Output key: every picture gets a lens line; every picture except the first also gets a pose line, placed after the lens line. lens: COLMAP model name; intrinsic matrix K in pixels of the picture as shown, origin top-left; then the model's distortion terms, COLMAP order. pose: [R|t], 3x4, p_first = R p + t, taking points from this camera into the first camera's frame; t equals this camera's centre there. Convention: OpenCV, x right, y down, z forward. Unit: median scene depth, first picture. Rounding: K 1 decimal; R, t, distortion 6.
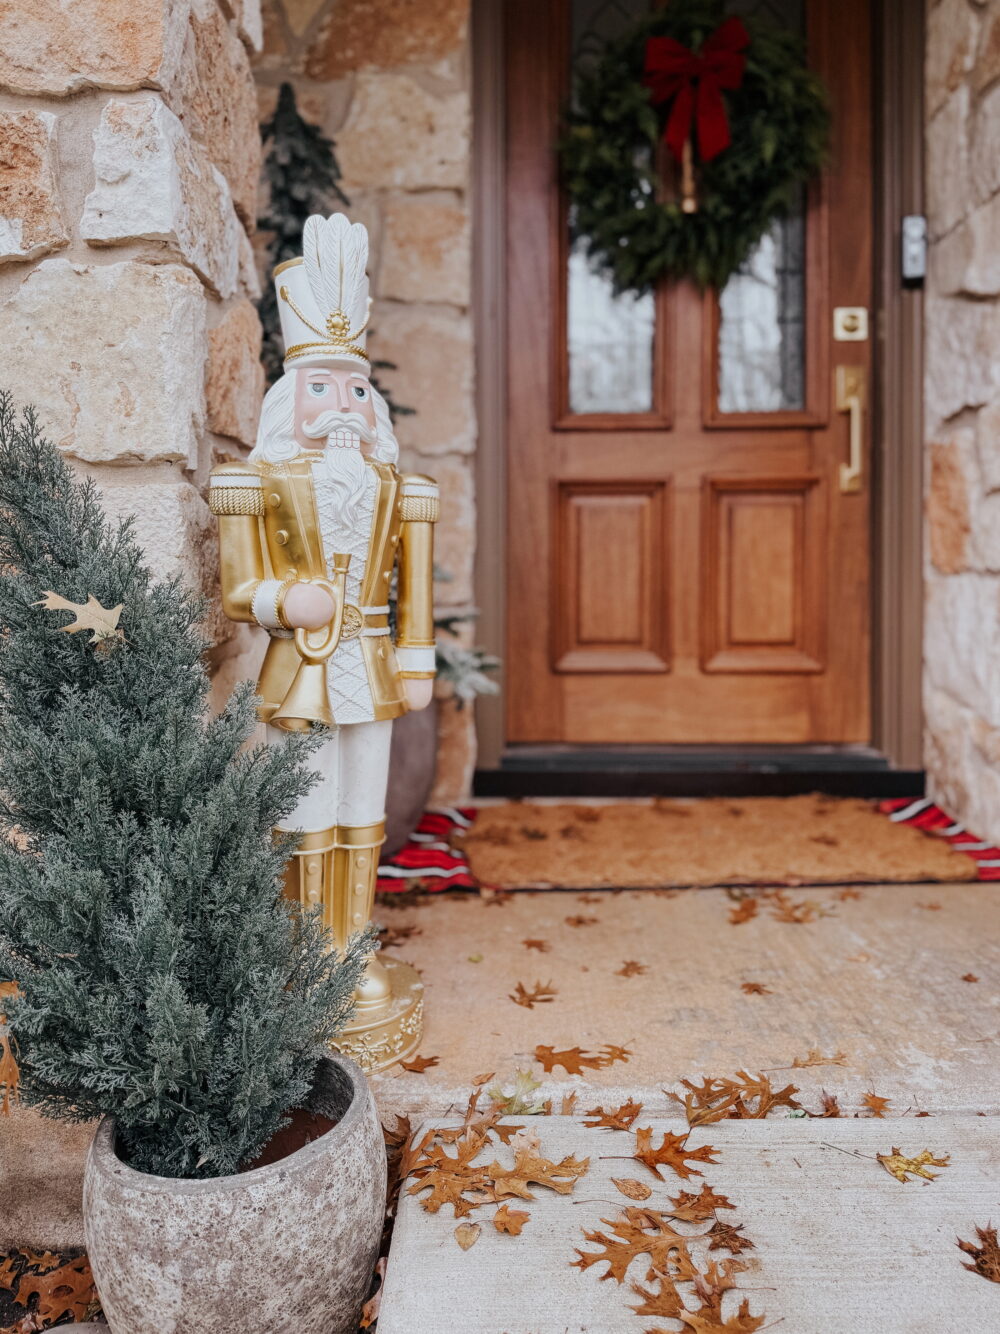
lens RADIAL K [[935.3, 0, 500.0], [0, 935.3, 667.0], [0, 0, 1]] dist [0.047335, -0.066225]
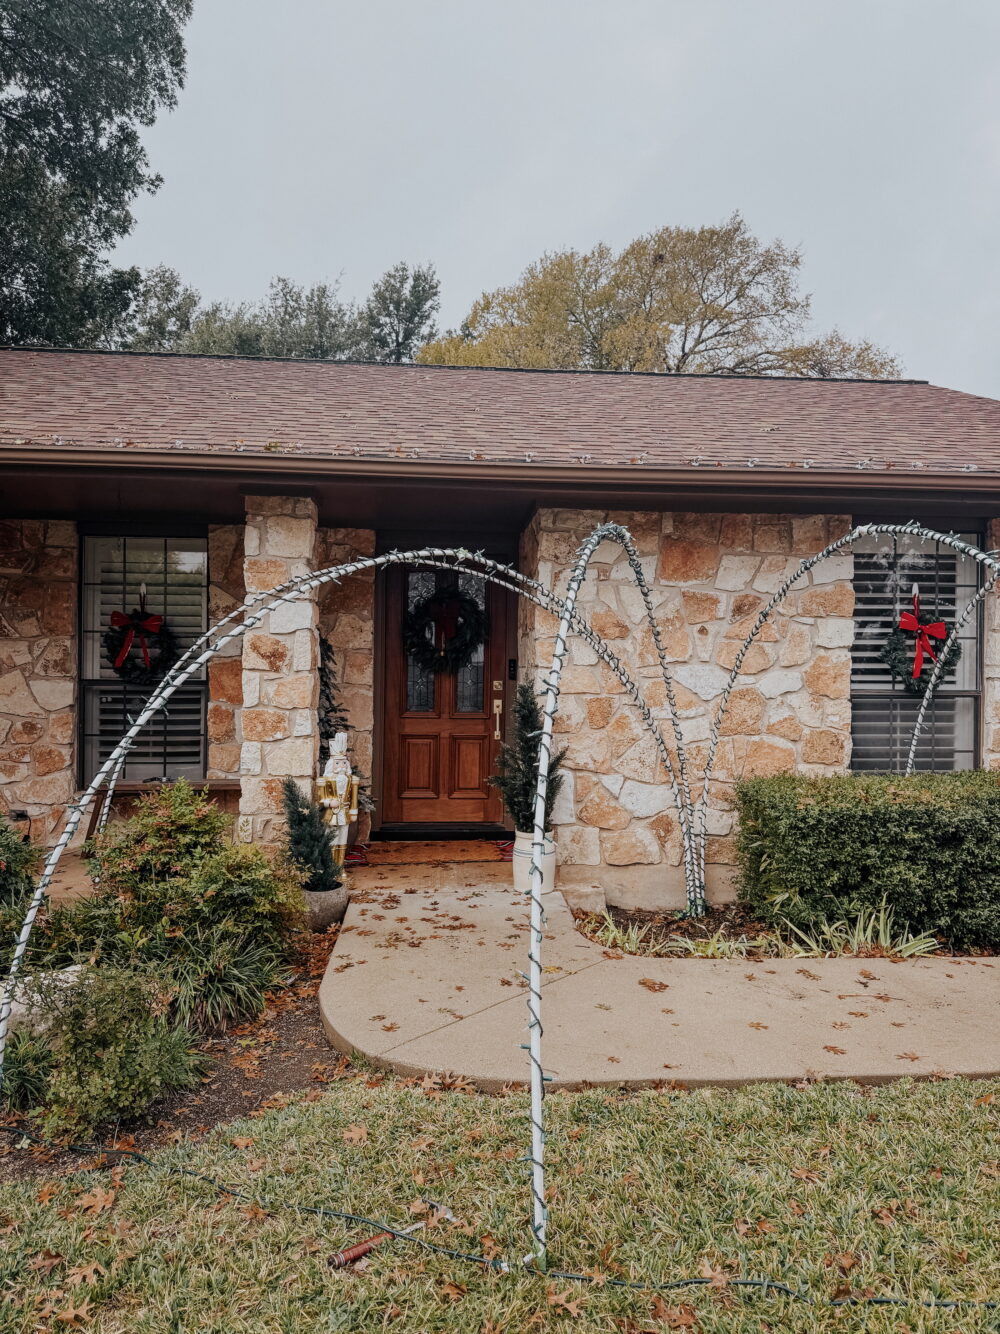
lens RADIAL K [[935.3, 0, 500.0], [0, 935.3, 667.0], [0, 0, 1]] dist [0.047335, -0.066225]
pose [[0.997392, 0.015235, 0.070548, 0.236192], [-0.011555, 0.998566, -0.052272, -0.383830], [-0.071243, 0.051320, 0.996138, -2.978017]]
